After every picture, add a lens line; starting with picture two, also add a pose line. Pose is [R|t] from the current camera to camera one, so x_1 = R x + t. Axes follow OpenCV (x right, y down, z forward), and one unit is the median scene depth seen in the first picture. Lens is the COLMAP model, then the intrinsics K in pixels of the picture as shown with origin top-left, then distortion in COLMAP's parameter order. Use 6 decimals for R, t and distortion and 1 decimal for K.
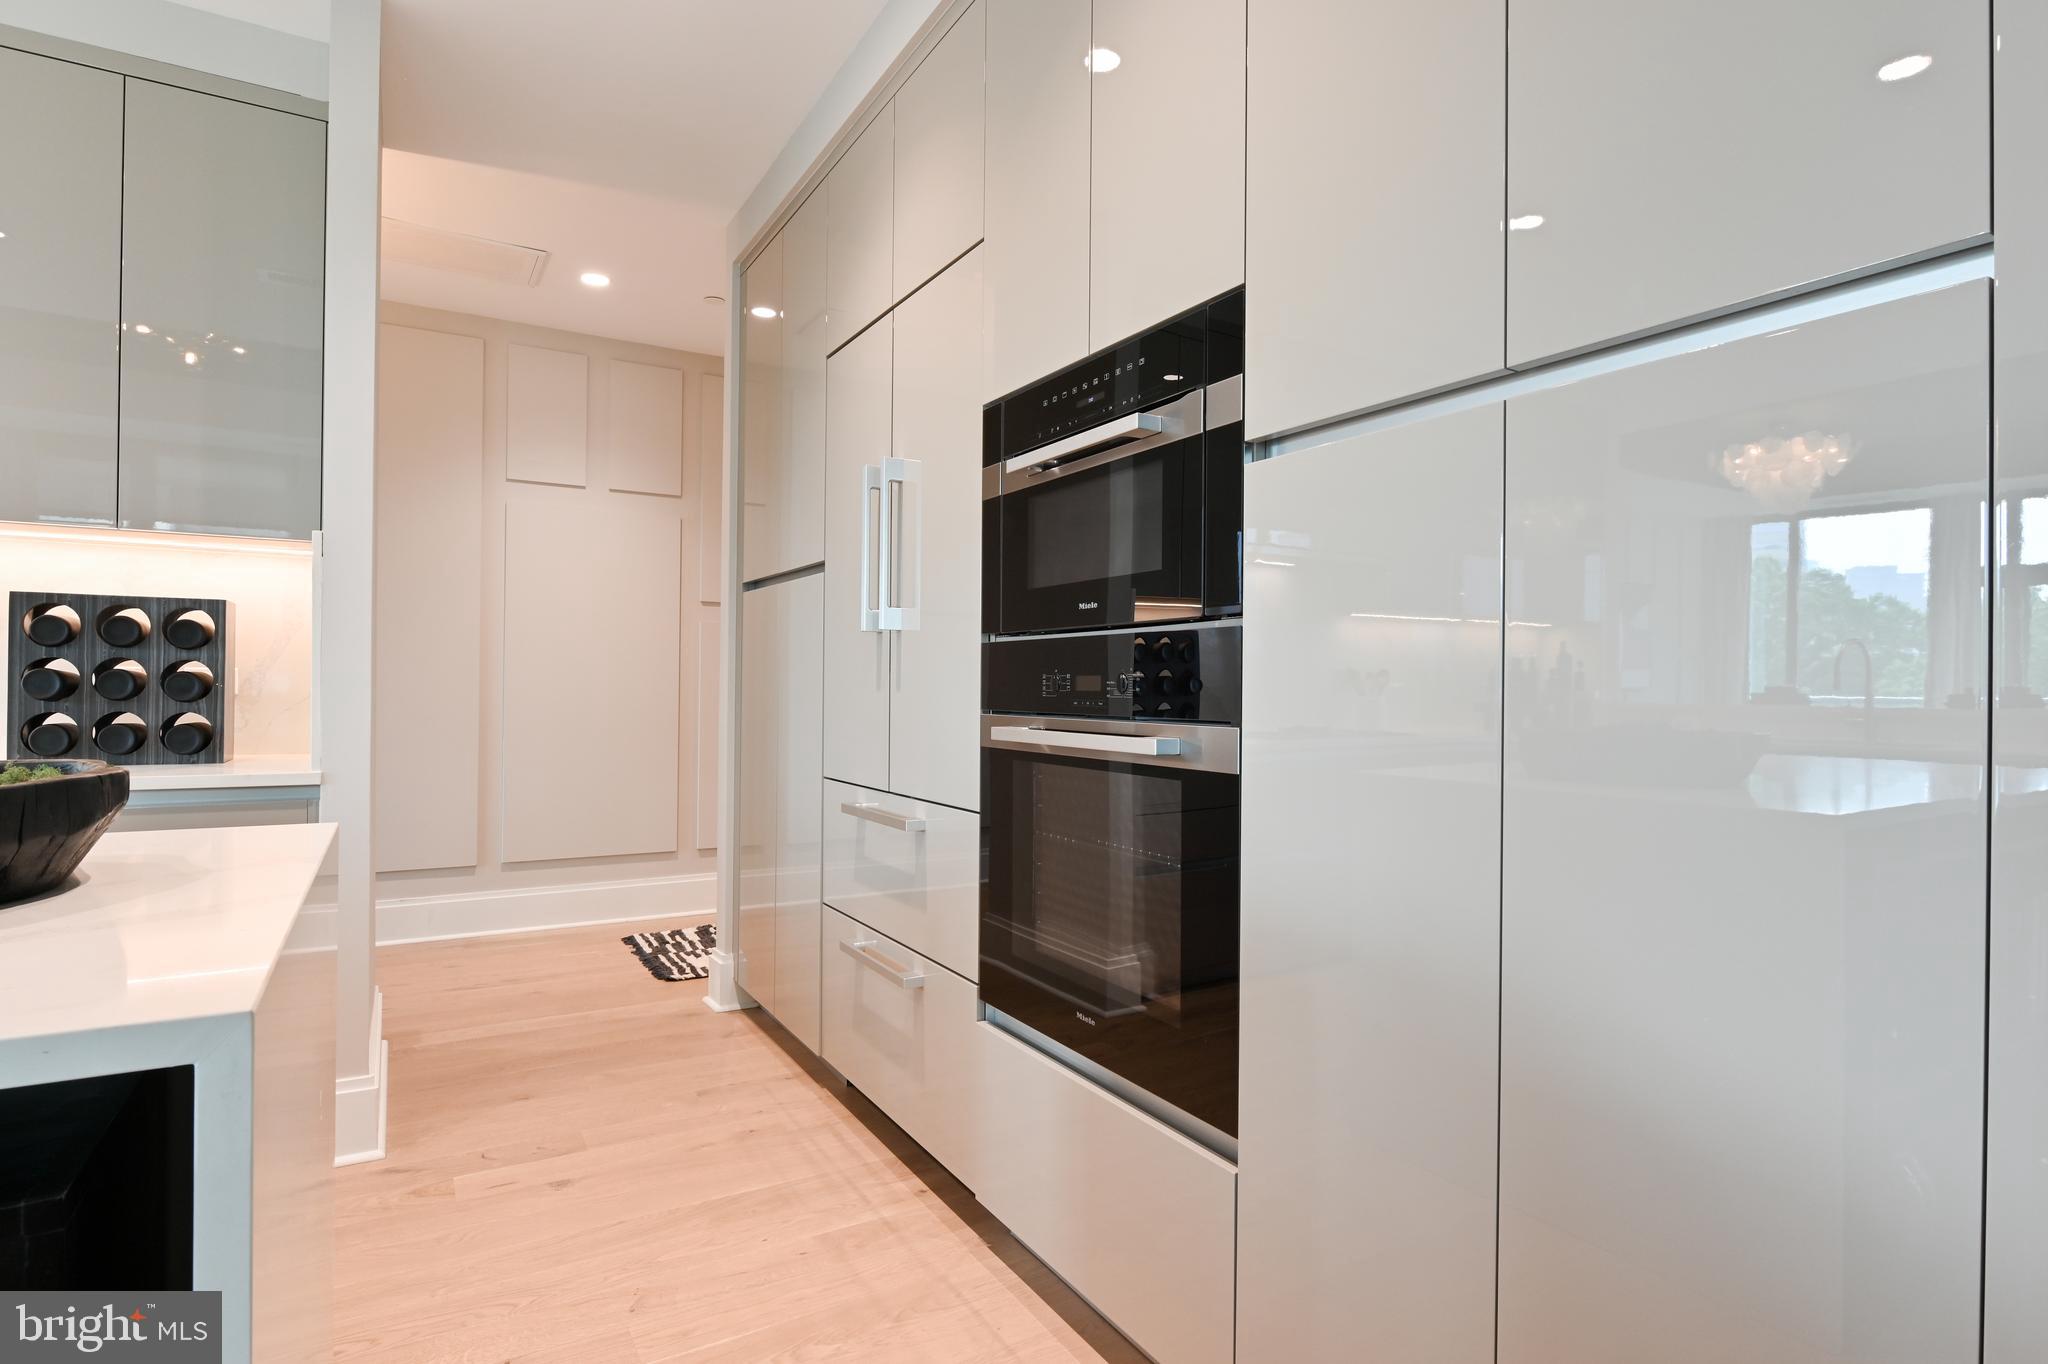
lens RADIAL K [[1075.0, 0, 1024.9], [0, 1075.0, 677.1], [0, 0, 1]] dist [-0.009312, 0.000112]
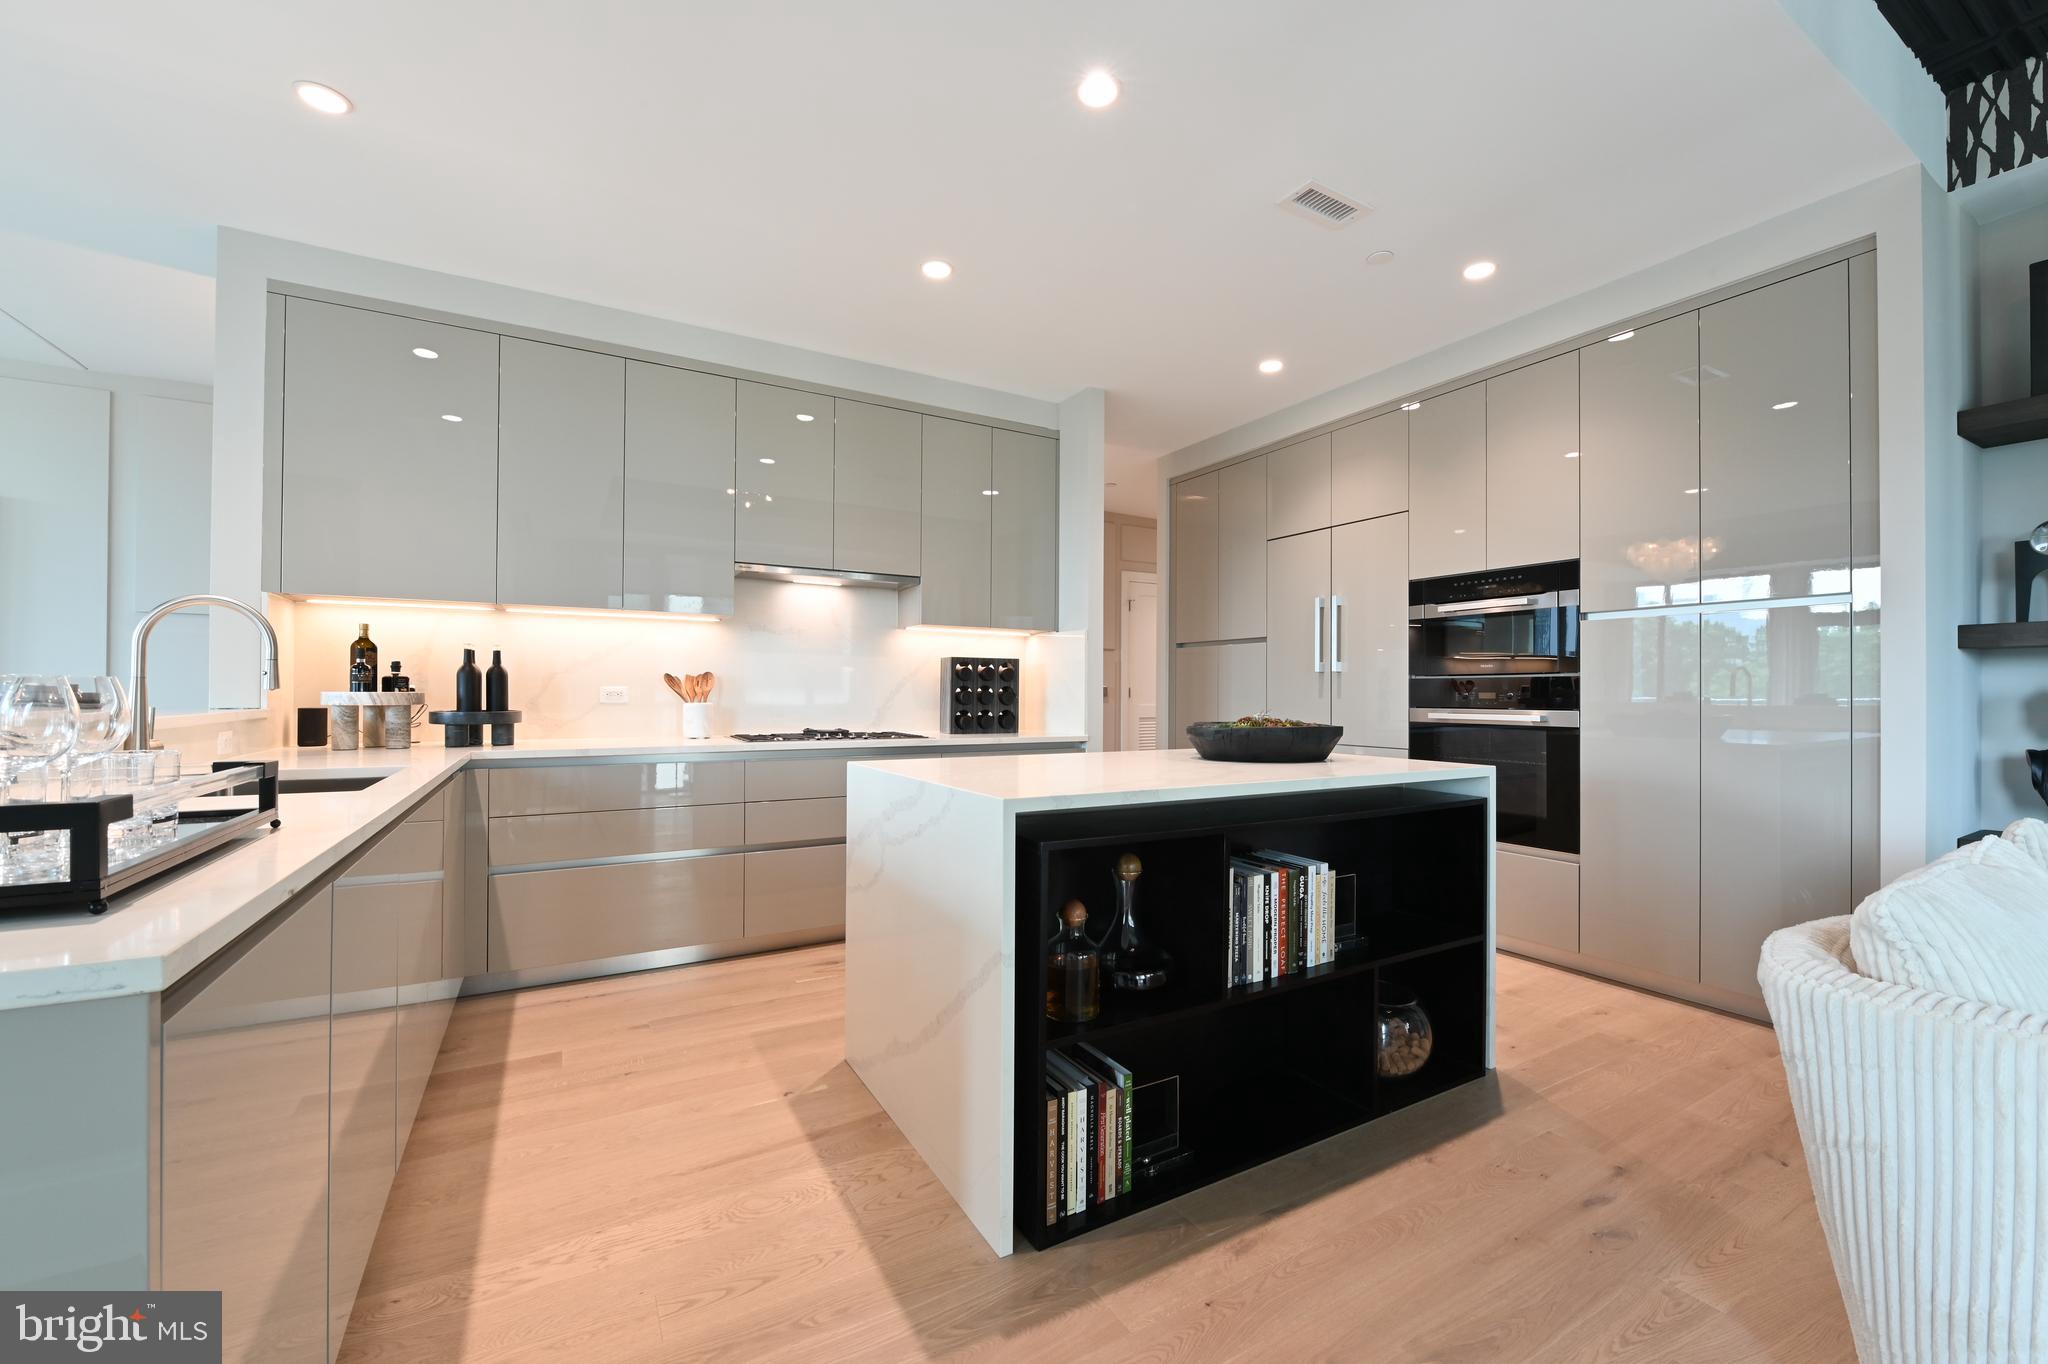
lens RADIAL K [[821.9, 0, 1026.2], [0, 821.9, 692.3], [0, 0, 1]] dist [-0.000216, -0.000085]
pose [[0.999958, -0.004415, -0.008085, -0.741147], [0.004463, 0.999973, 0.005884, -0.013458], [0.008059, -0.005920, 0.999950, -0.715861]]
